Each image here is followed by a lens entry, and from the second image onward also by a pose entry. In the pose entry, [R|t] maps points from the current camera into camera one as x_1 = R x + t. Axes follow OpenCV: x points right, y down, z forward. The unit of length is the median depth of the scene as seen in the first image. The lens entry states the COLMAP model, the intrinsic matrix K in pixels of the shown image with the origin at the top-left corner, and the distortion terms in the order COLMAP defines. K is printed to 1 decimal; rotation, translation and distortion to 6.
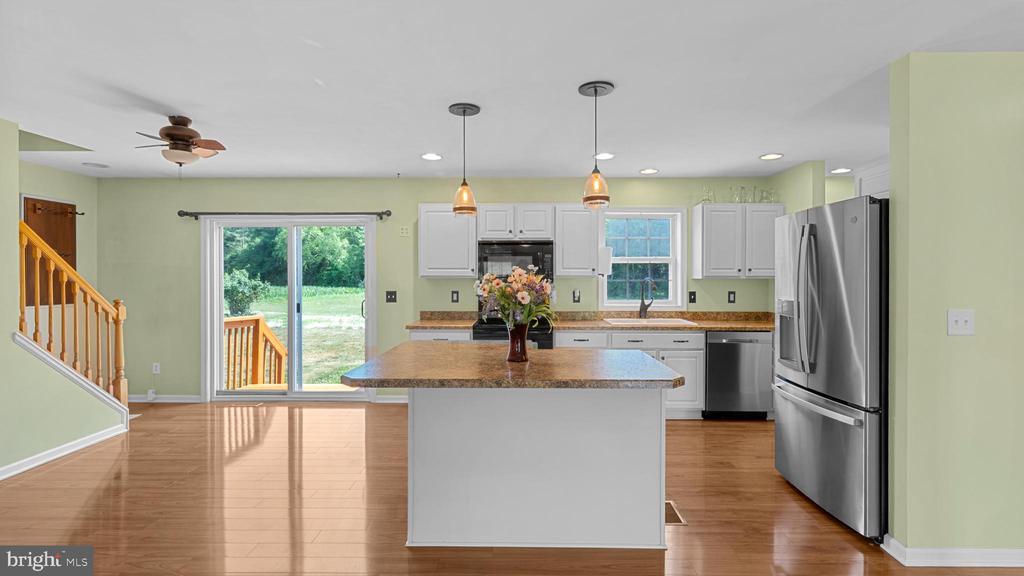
lens RADIAL K [[477.3, 0, 516.2], [0, 477.3, 284.3], [0, 0, 1]] dist [0.001115, 0.000141]
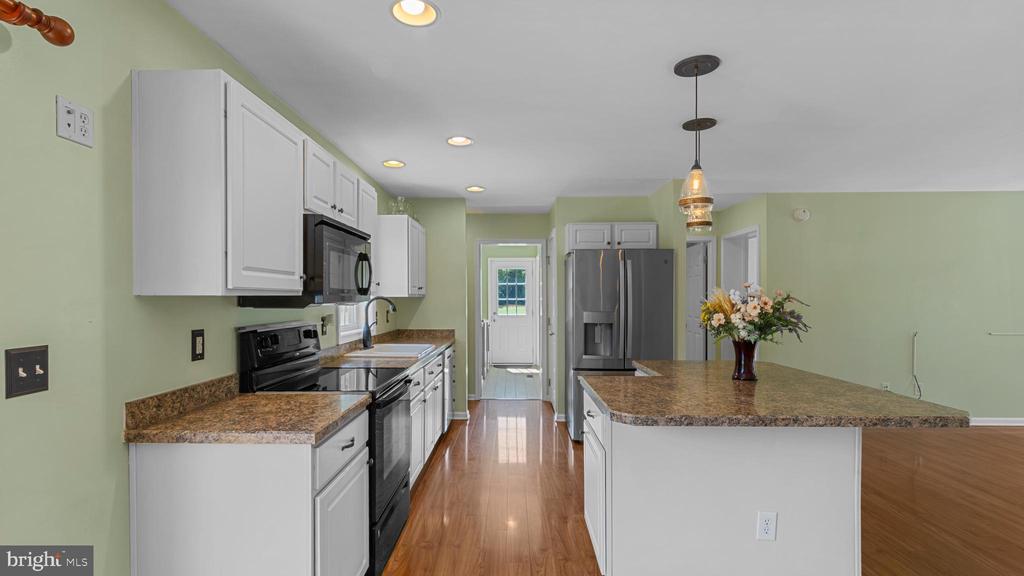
lens RADIAL K [[477.3, 0, 516.2], [0, 477.3, 284.3], [0, 0, 1]] dist [0.001115, 0.000141]
pose [[-0.004111, 0.022407, 0.999740, -0.513032], [0.021350, 0.999523, -0.022315, -0.007674], [-0.999764, 0.021253, -0.004588, 0.765739]]
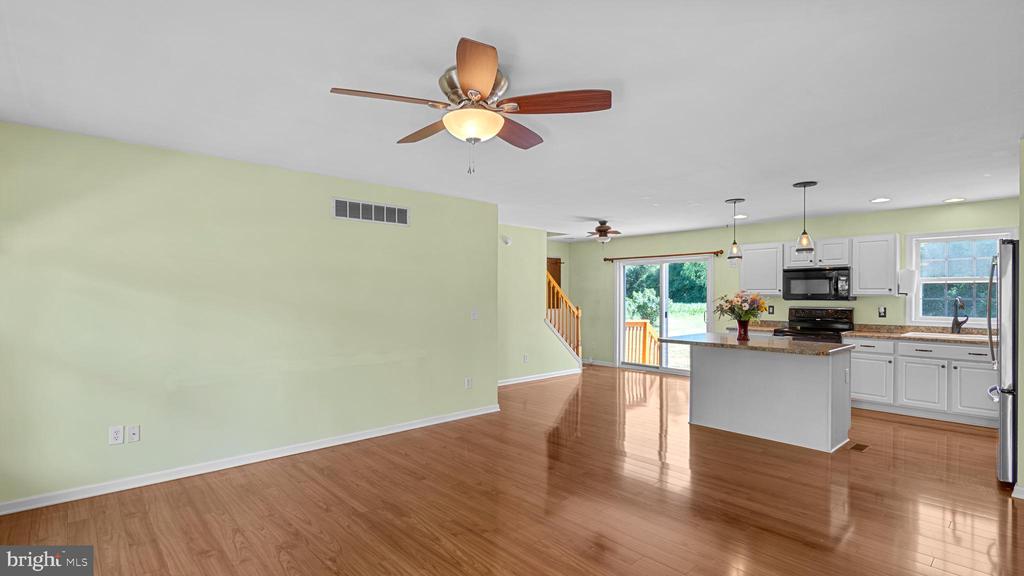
lens RADIAL K [[477.3, 0, 516.2], [0, 477.3, 284.3], [0, 0, 1]] dist [0.001115, 0.000141]
pose [[0.691758, -0.014476, -0.721984, 0.359684], [-0.012422, 0.999413, -0.031941, 0.005825], [0.722023, 0.031064, 0.691172, -0.476512]]
